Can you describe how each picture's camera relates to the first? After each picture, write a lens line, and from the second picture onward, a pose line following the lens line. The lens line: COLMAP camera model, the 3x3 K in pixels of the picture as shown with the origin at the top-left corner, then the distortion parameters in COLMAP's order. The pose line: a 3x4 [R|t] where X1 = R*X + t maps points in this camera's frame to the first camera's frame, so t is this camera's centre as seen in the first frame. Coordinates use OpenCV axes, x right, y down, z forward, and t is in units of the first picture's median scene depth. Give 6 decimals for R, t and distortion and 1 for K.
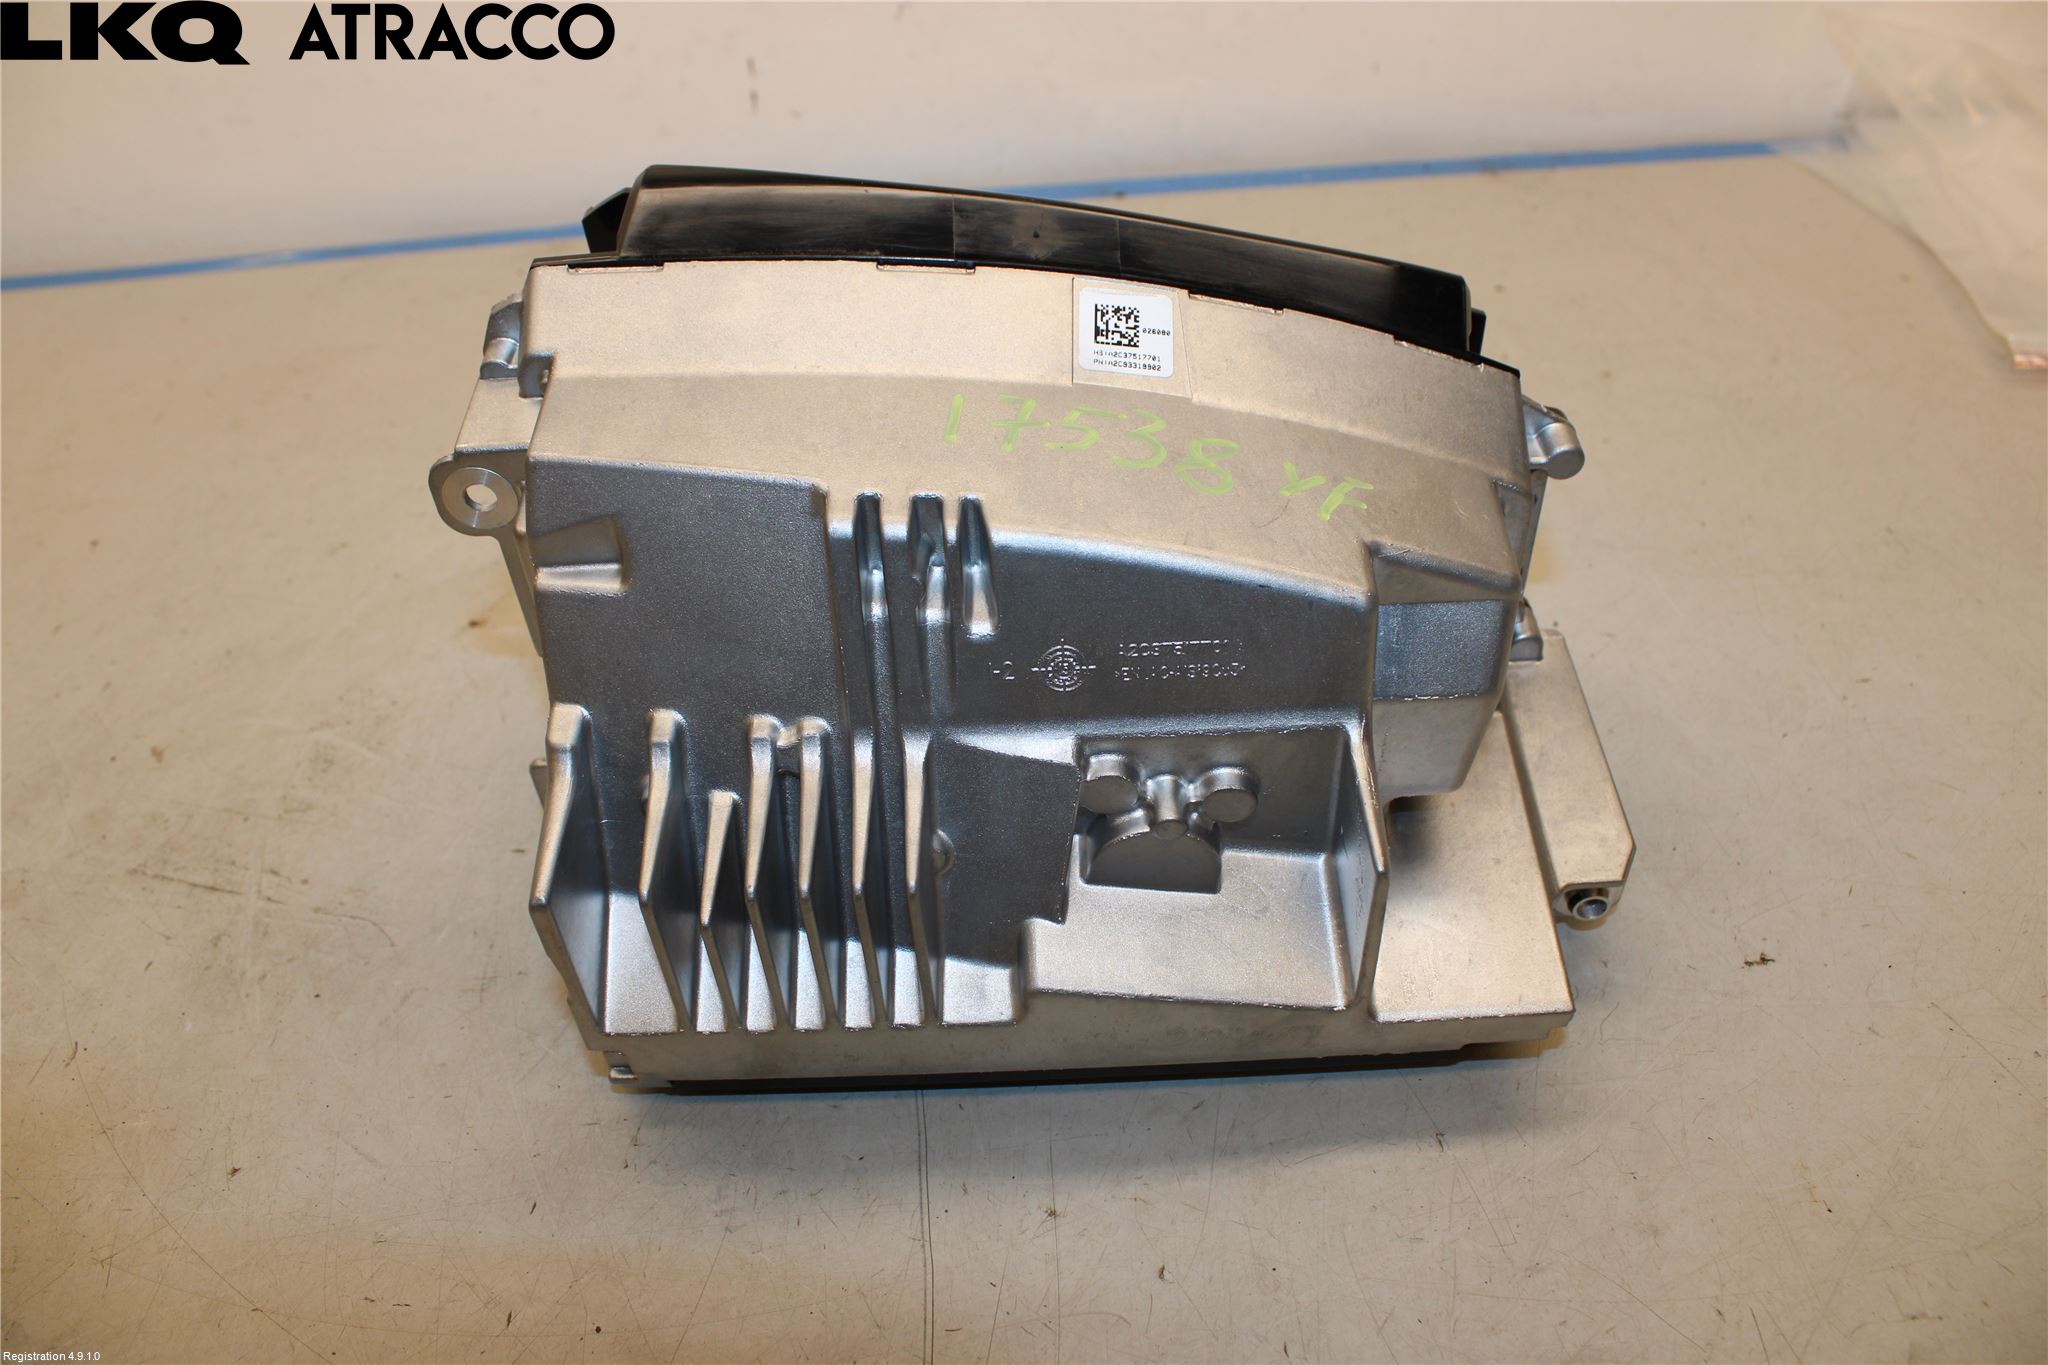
lens RADIAL K [[1688.0, 0, 1024.0], [0, 1688.0, 682.5], [0, 0, 1]] dist [-0.177066, 0.140868]
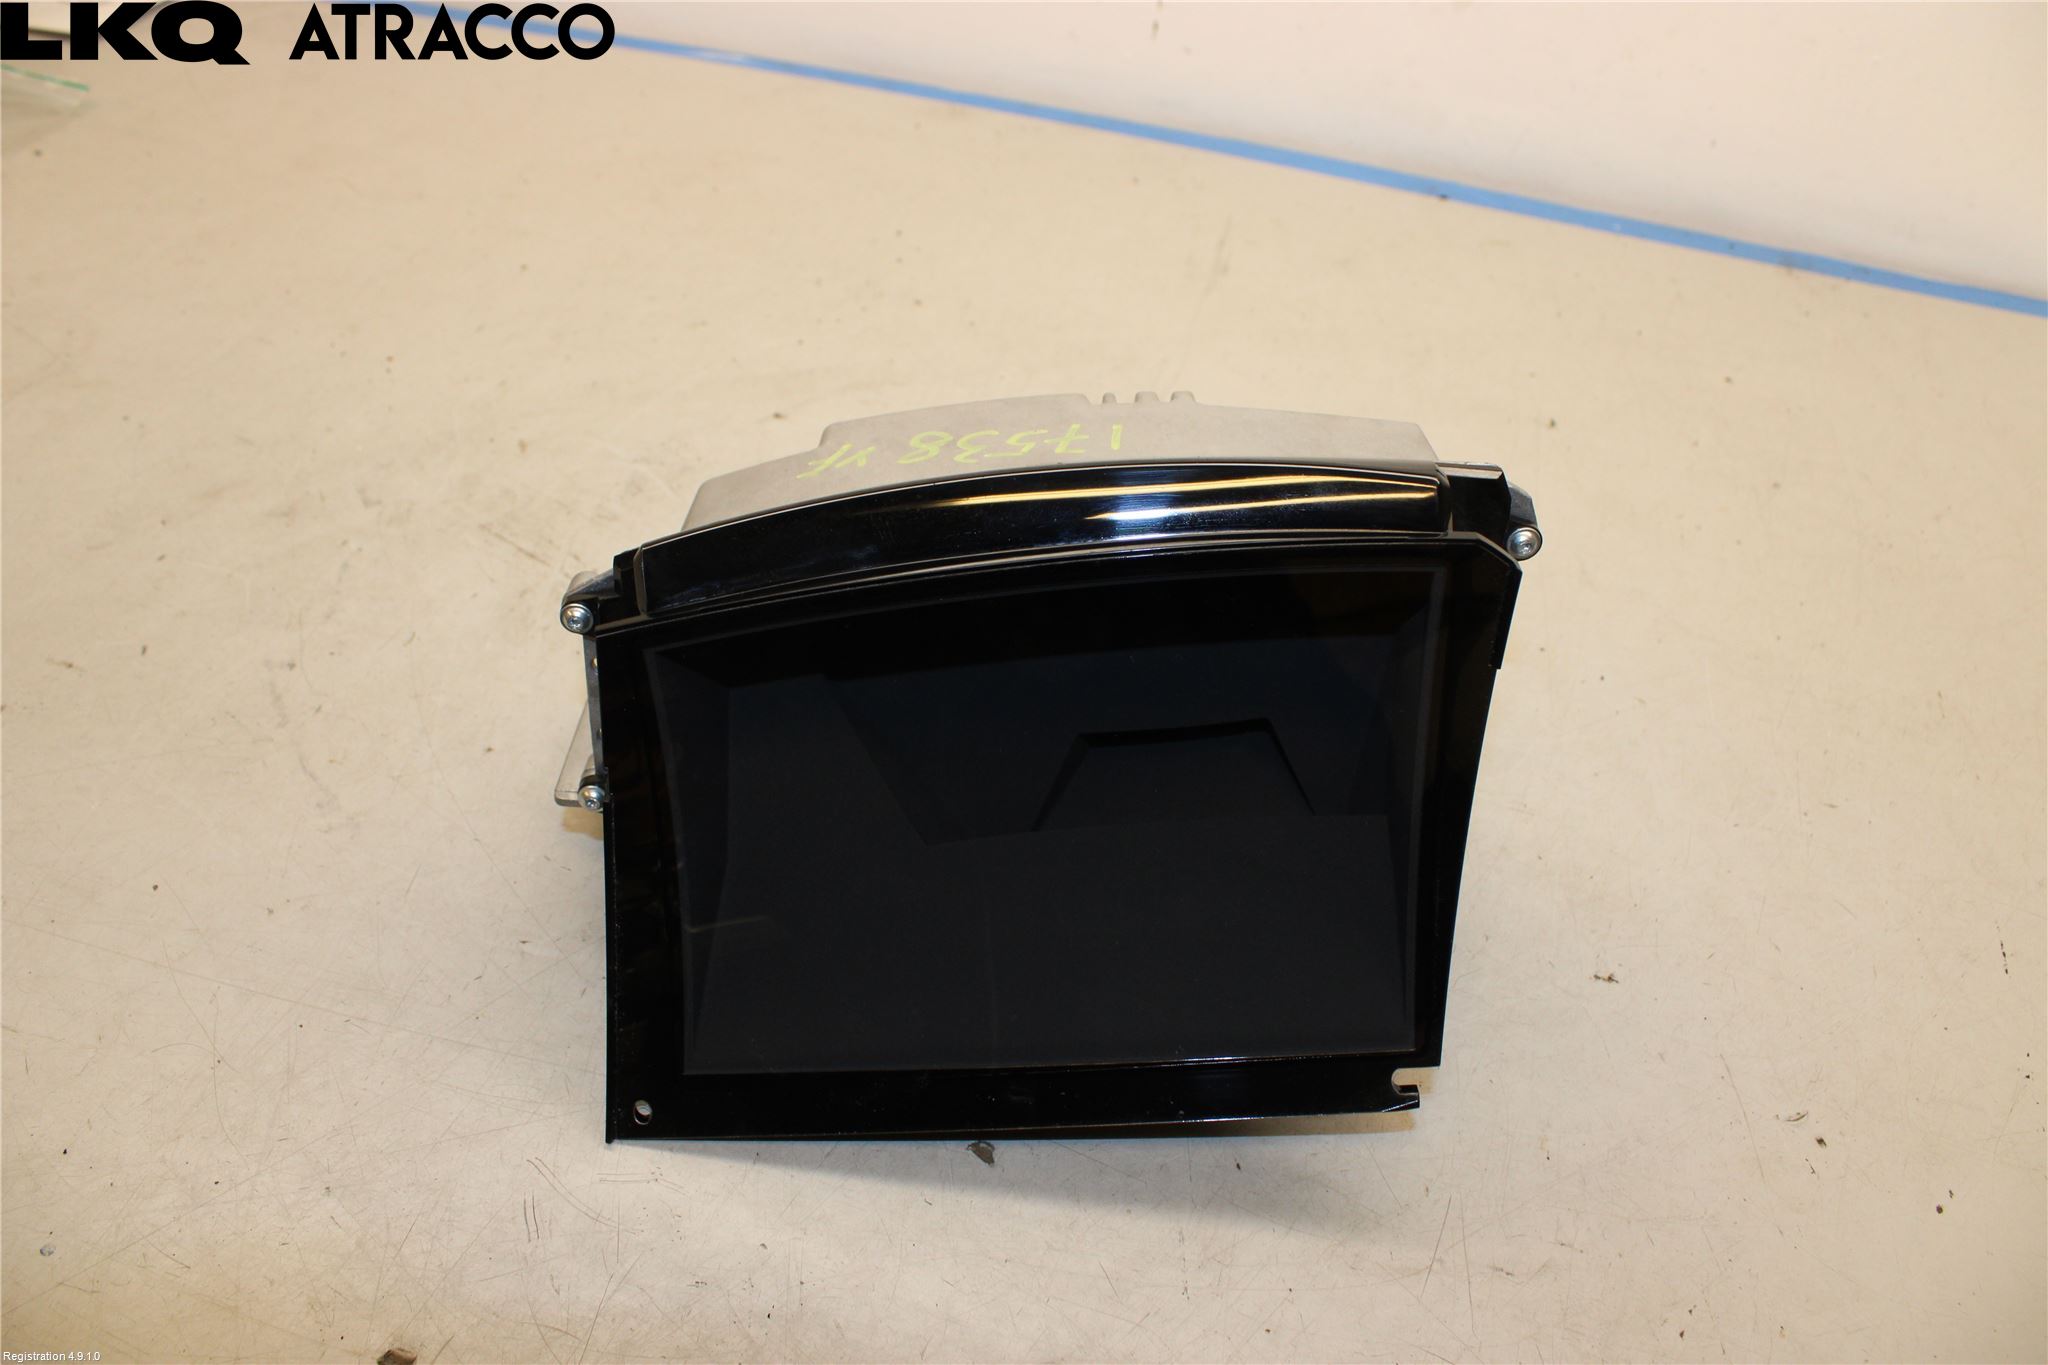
lens RADIAL K [[1688.0, 0, 1024.0], [0, 1688.0, 682.5], [0, 0, 1]] dist [-0.177066, 0.140868]
pose [[0.935308, 0.311205, -0.168375, 0.164655], [-0.294948, 0.948586, 0.114848, -0.057432], [0.195459, -0.057756, 0.979010, -0.309086]]
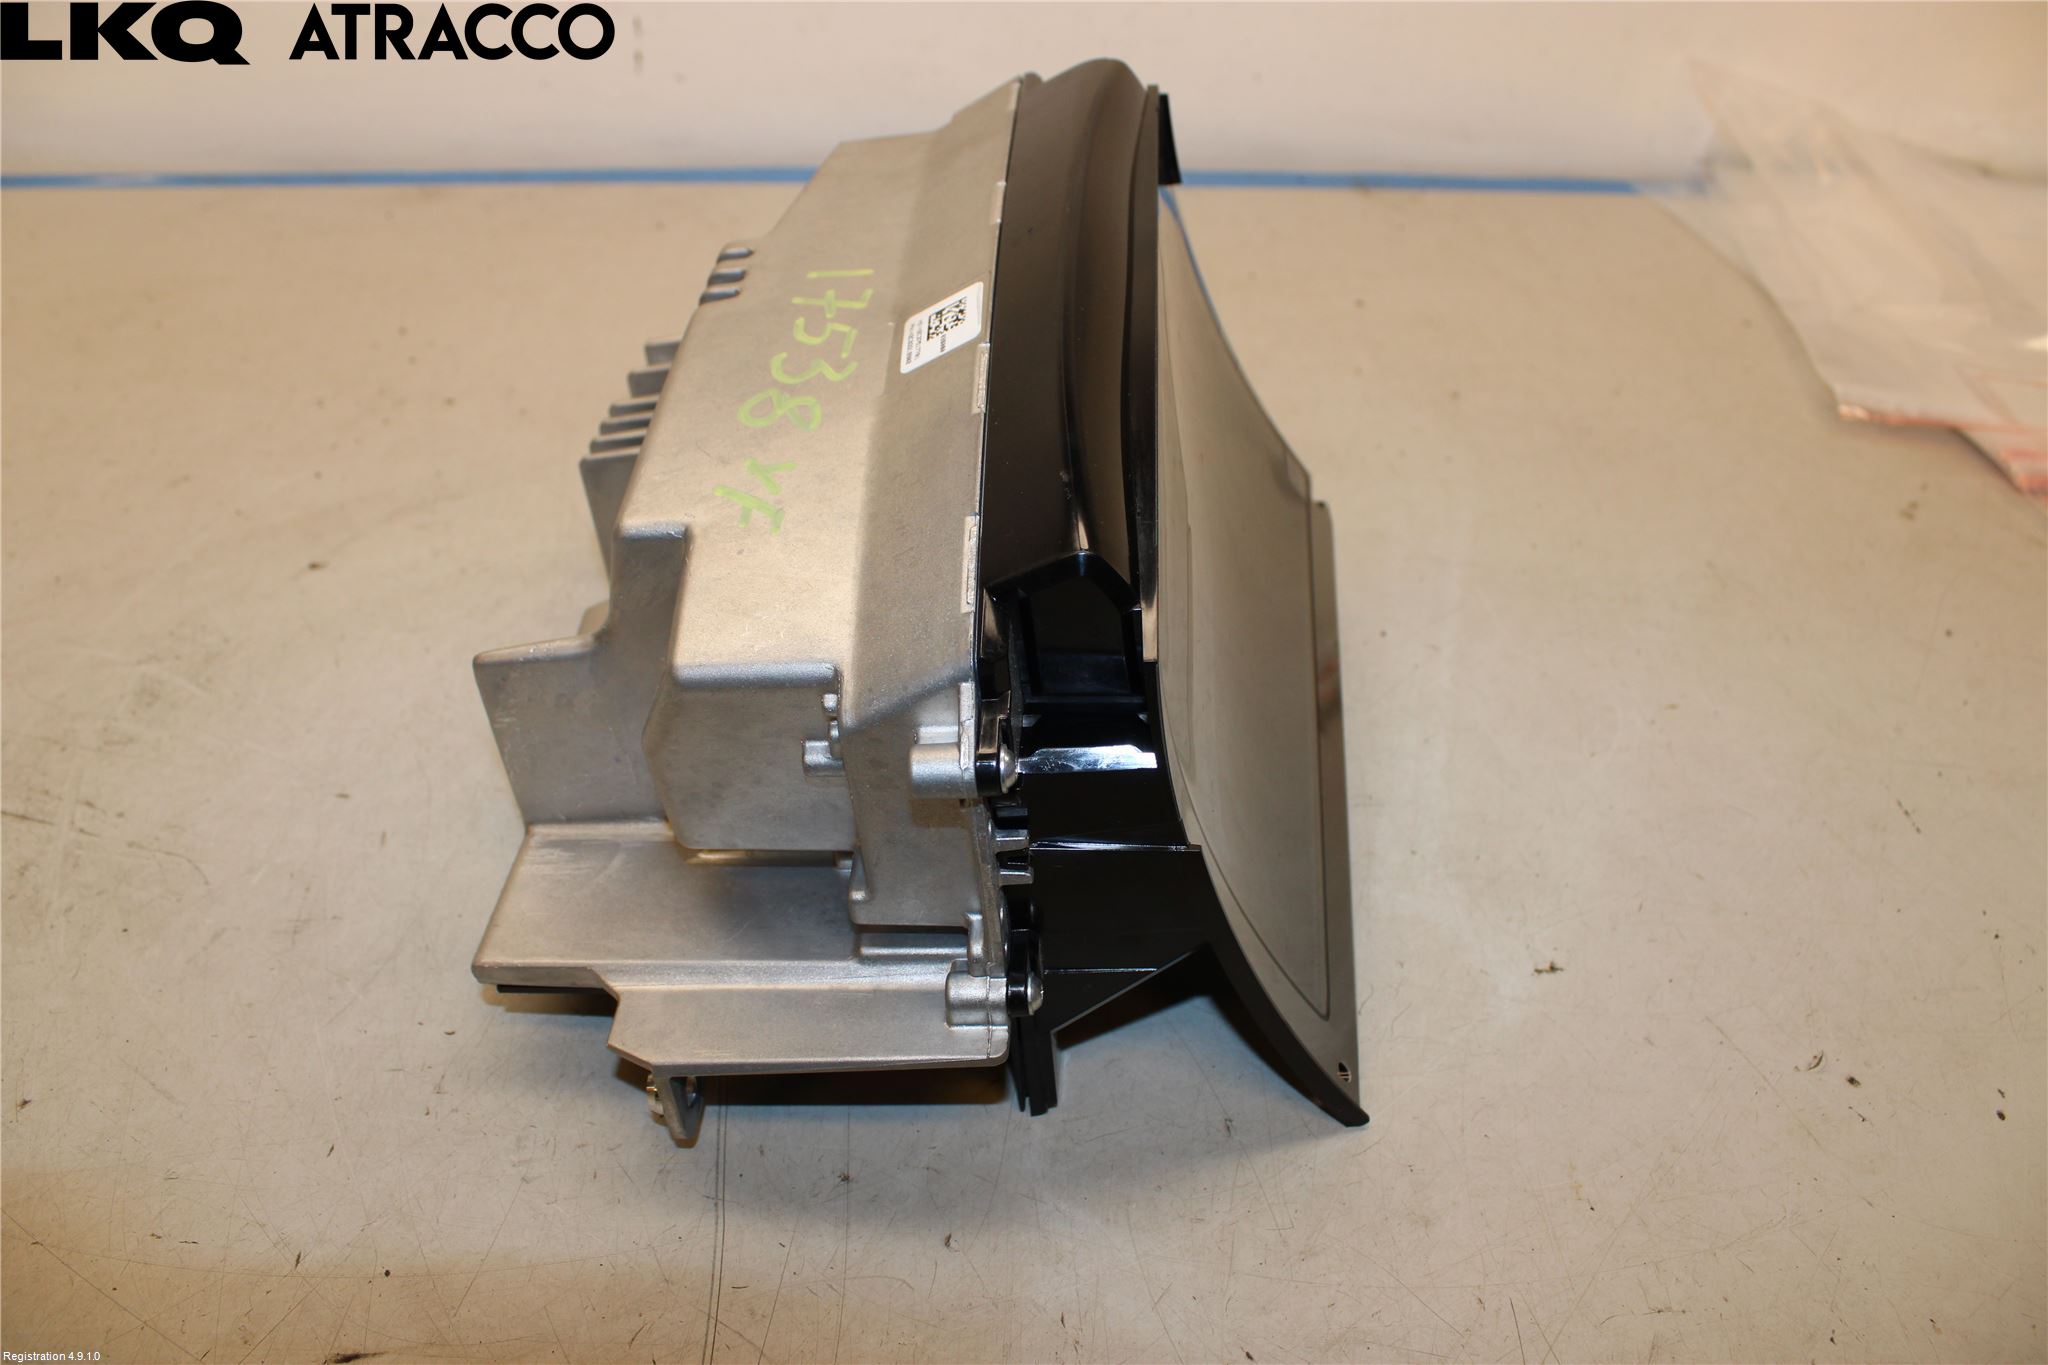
lens RADIAL K [[1688.0, 0, 1024.0], [0, 1688.0, 682.5], [0, 0, 1]] dist [-0.177066, 0.140868]
pose [[0.994888, 0.060406, 0.080920, 0.021221], [-0.061199, 0.998098, 0.007354, 0.001079], [-0.080322, -0.012269, 0.996693, -0.018786]]
